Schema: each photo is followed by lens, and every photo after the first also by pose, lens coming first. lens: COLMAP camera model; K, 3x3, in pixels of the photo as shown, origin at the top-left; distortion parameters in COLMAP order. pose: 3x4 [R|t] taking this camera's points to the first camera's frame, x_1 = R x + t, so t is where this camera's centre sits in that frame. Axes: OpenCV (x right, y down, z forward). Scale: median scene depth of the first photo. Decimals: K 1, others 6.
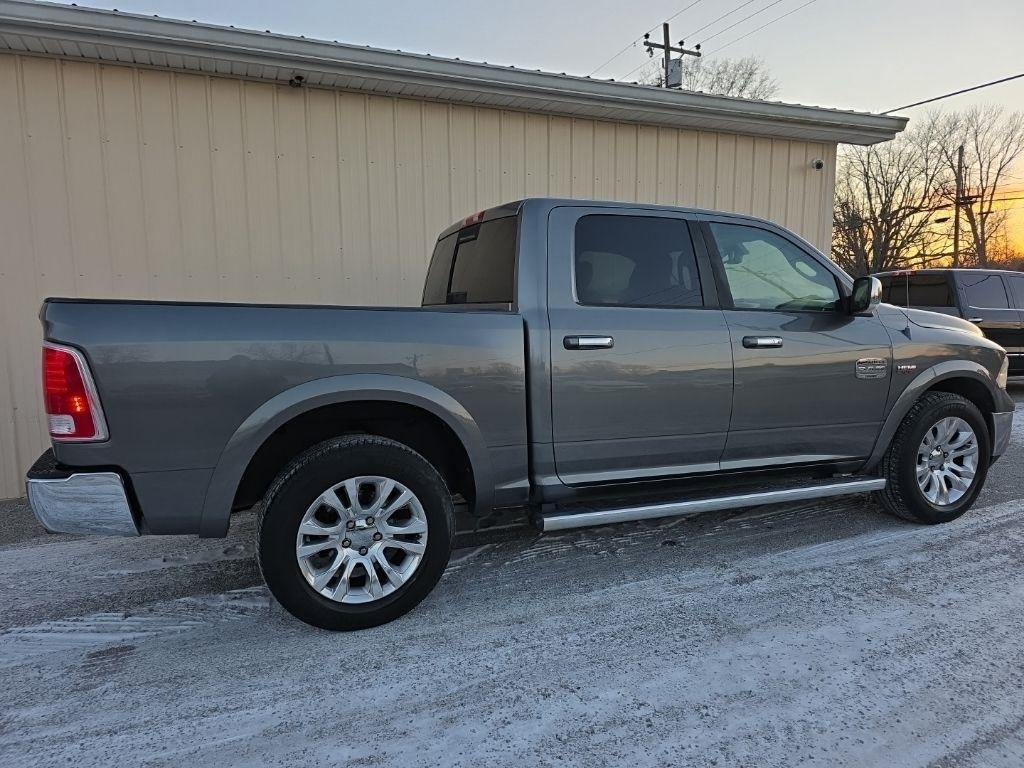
lens RADIAL K [[692.0, 0, 510.7], [0, 692.0, 389.1], [0, 0, 1]] dist [0.053407, -0.044757]
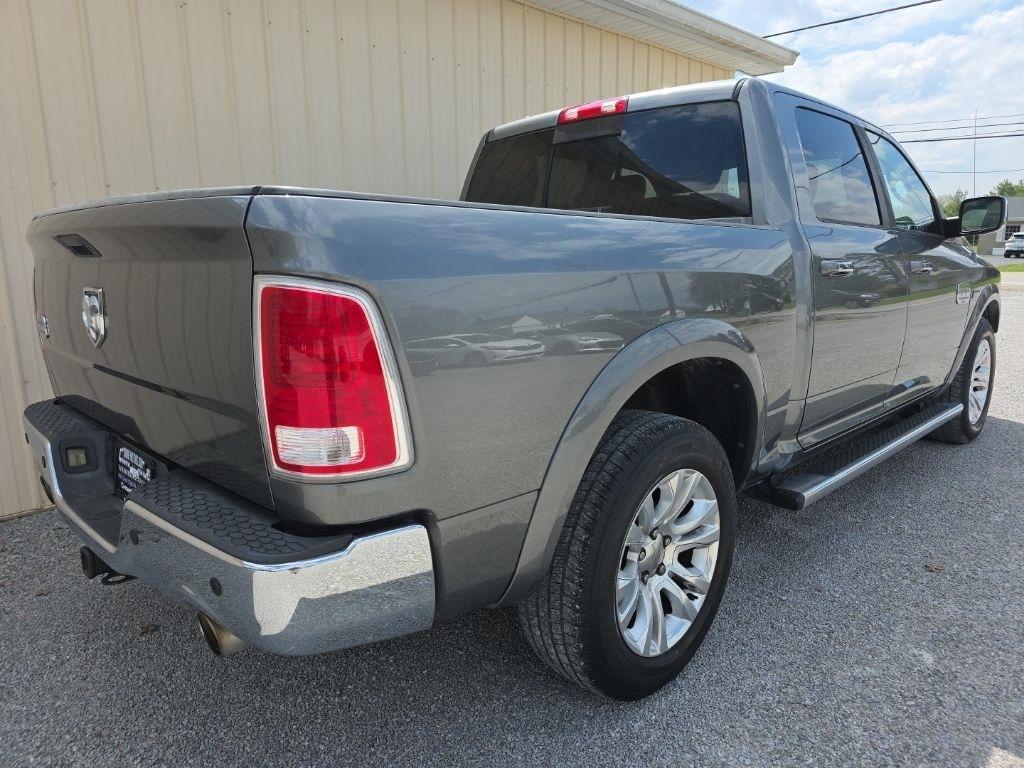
lens RADIAL K [[692.0, 0, 510.7], [0, 692.0, 389.1], [0, 0, 1]] dist [0.053407, -0.044757]
pose [[0.927962, -0.082832, 0.363352, -0.445774], [0.053898, 0.994565, 0.089078, -0.016875], [-0.368756, -0.063077, 0.927384, 0.322202]]
